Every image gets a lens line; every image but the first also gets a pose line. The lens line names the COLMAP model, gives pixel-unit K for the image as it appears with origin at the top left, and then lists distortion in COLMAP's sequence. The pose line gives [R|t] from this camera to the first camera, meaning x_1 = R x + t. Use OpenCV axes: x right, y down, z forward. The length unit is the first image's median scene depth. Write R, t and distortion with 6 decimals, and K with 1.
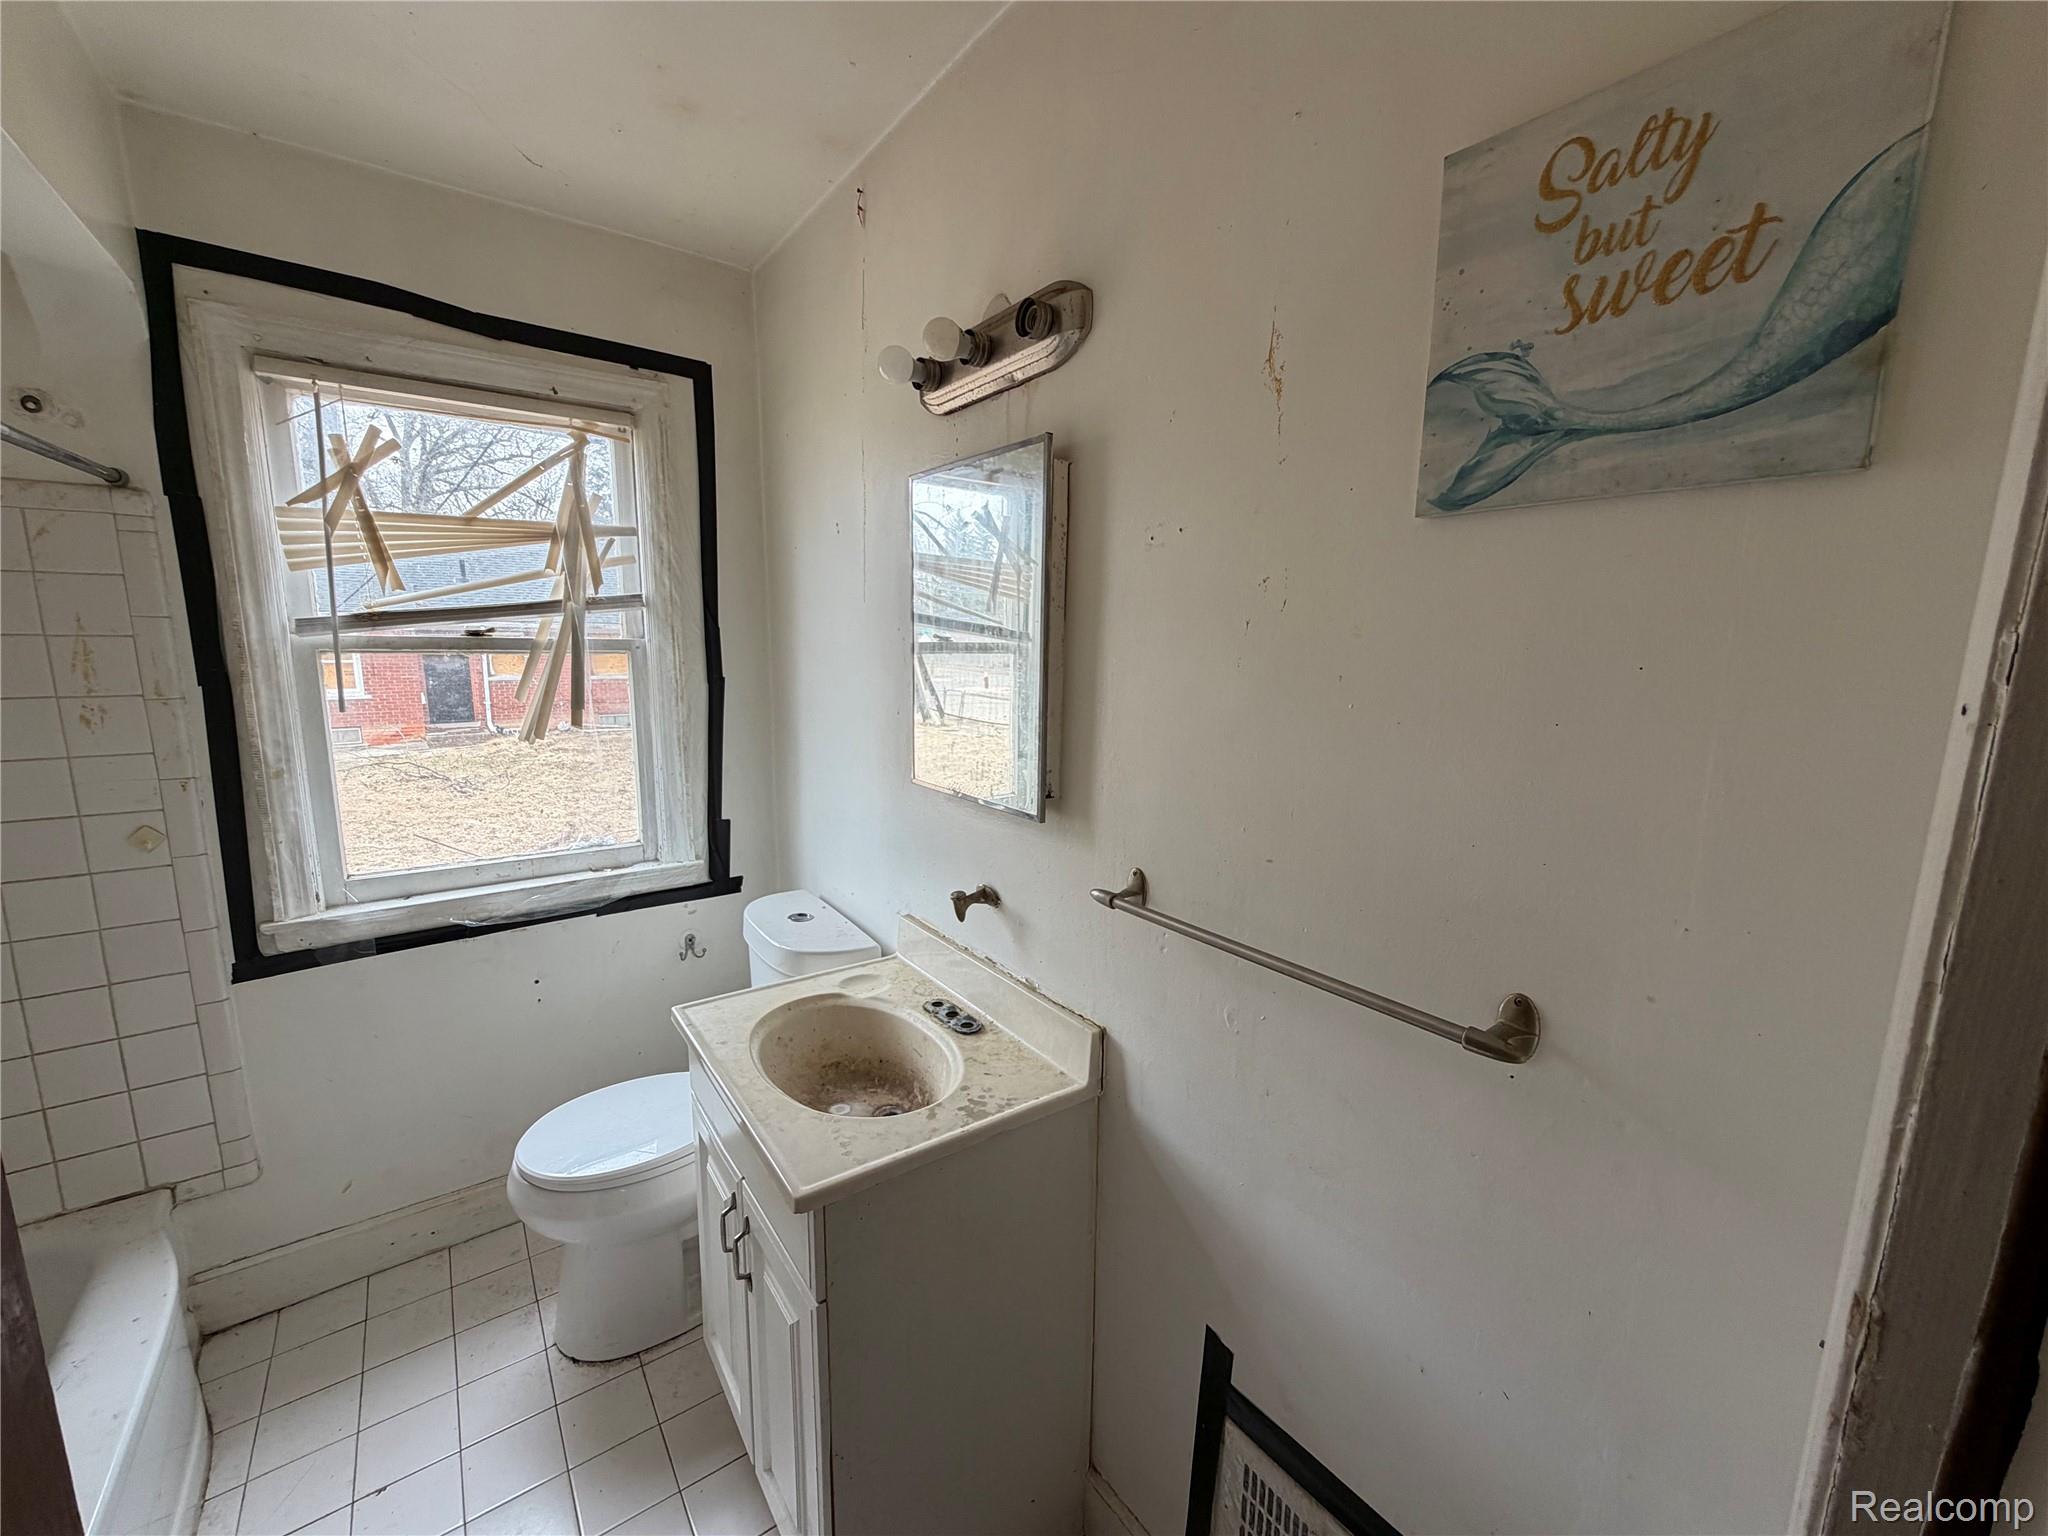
lens RADIAL K [[820.7, 0, 1022.3], [0, 820.7, 767.5], [0, 0, 1]] dist [0.003648, 0.000751]
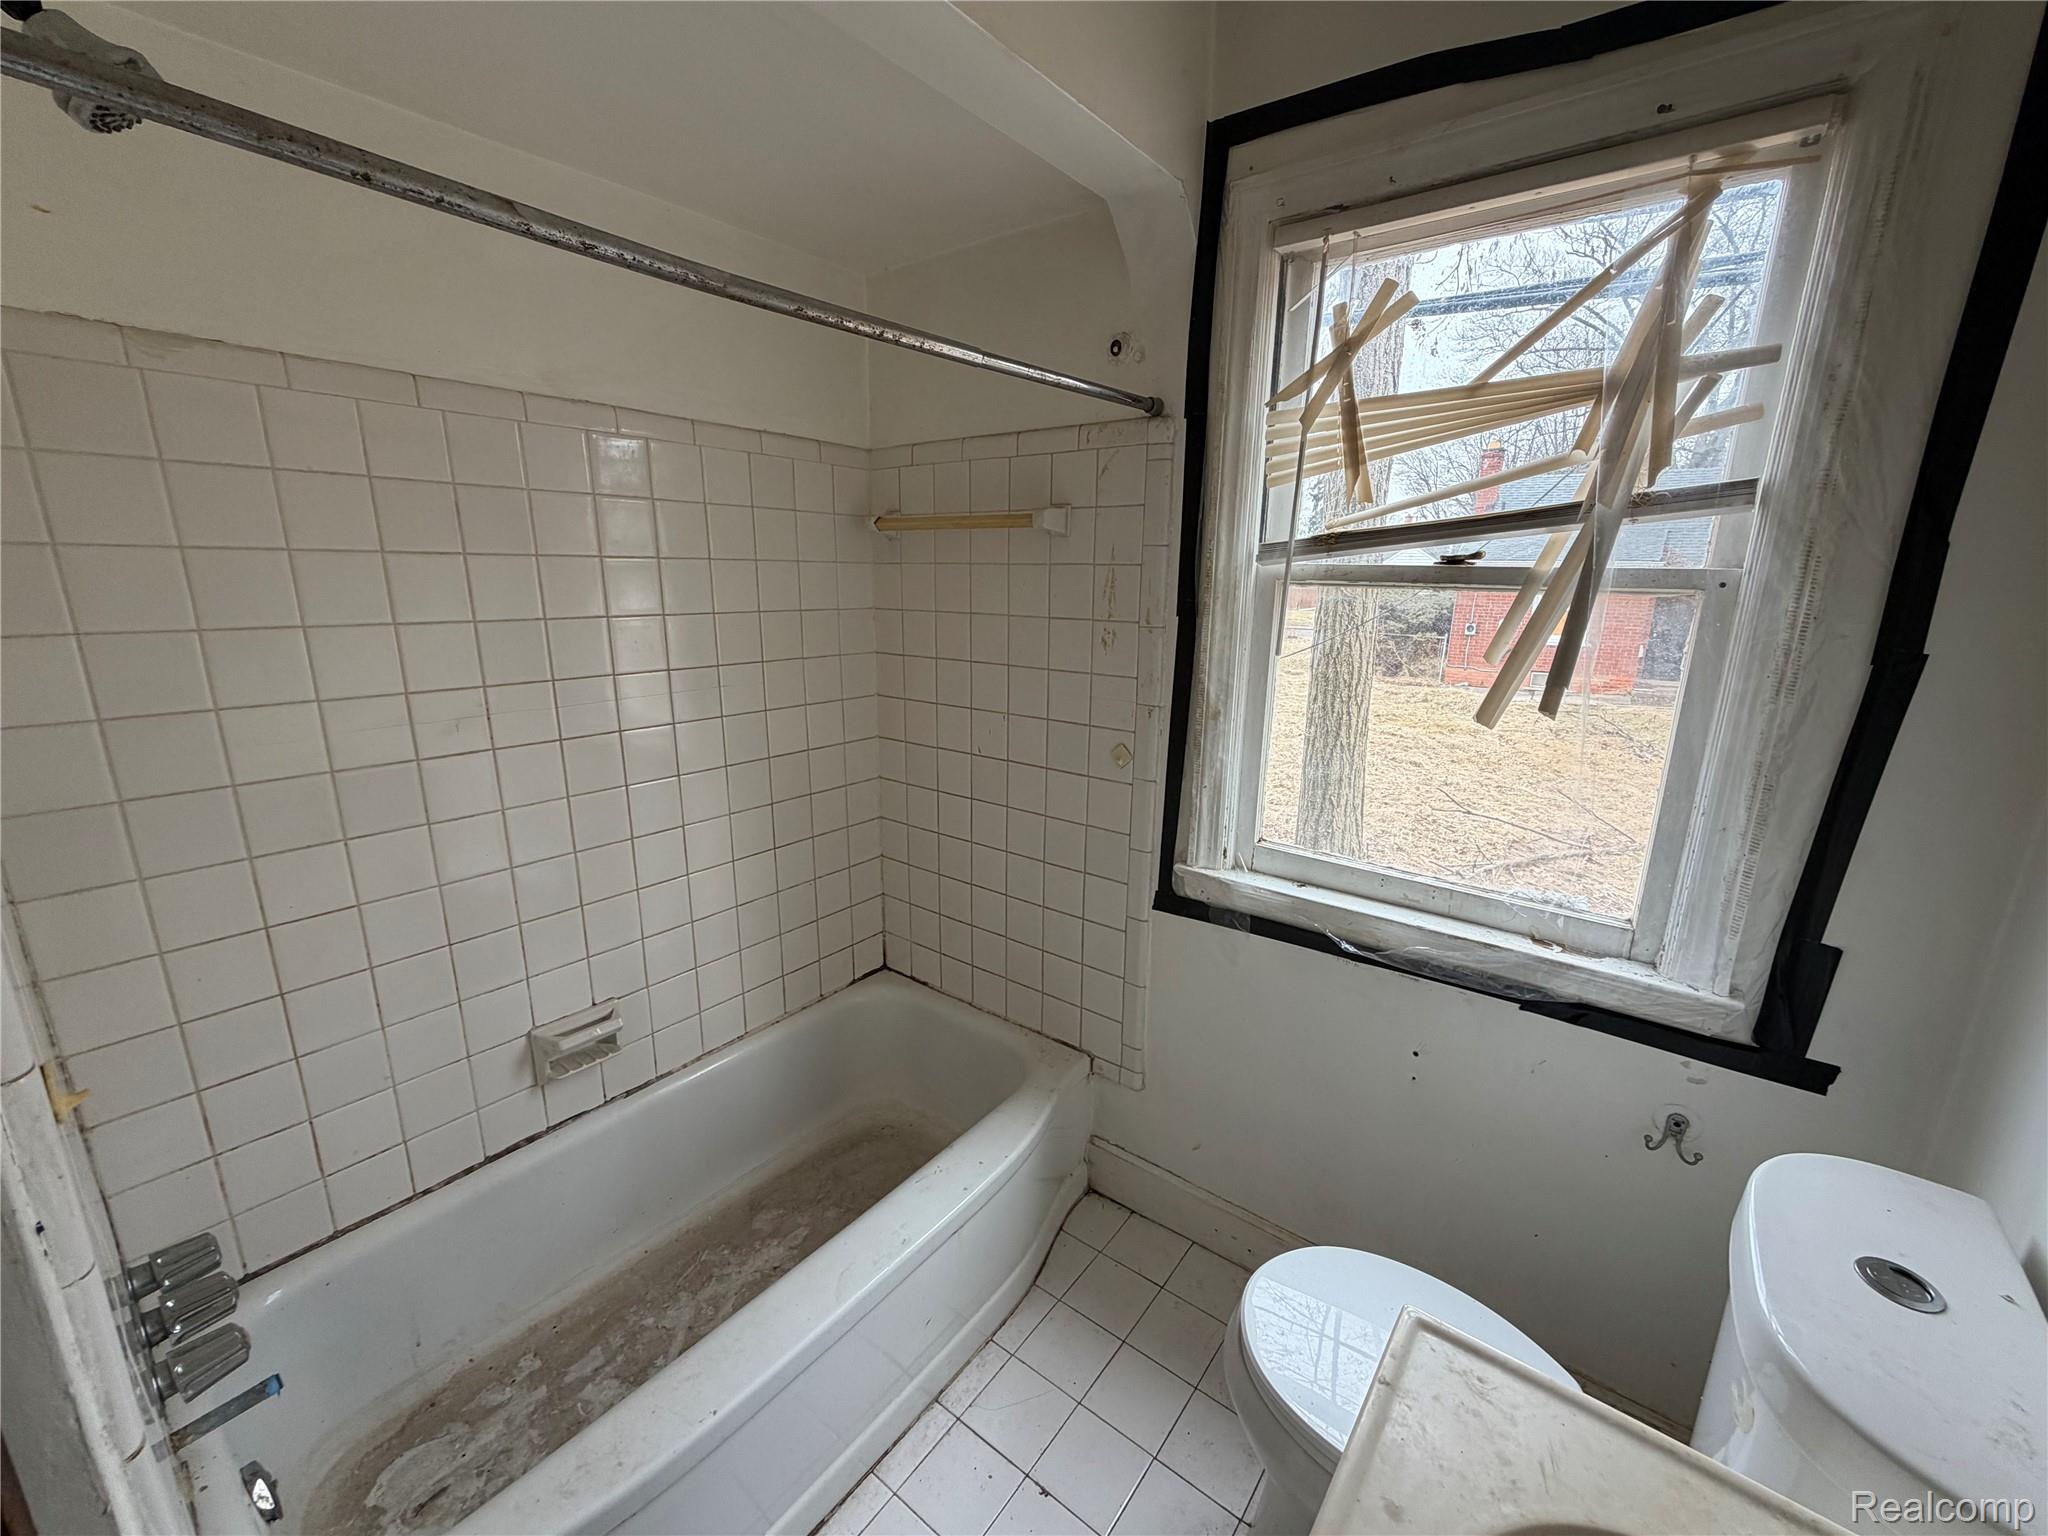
lens RADIAL K [[820.7, 0, 1034.7], [0, 820.7, 770.1], [0, 0, 1]] dist [0.003648, 0.000751]
pose [[0.280299, 0.221851, -0.933924, -0.074032], [-0.161772, 0.969928, 0.181851, -0.061360], [0.946183, 0.100110, 0.307759, 0.478080]]
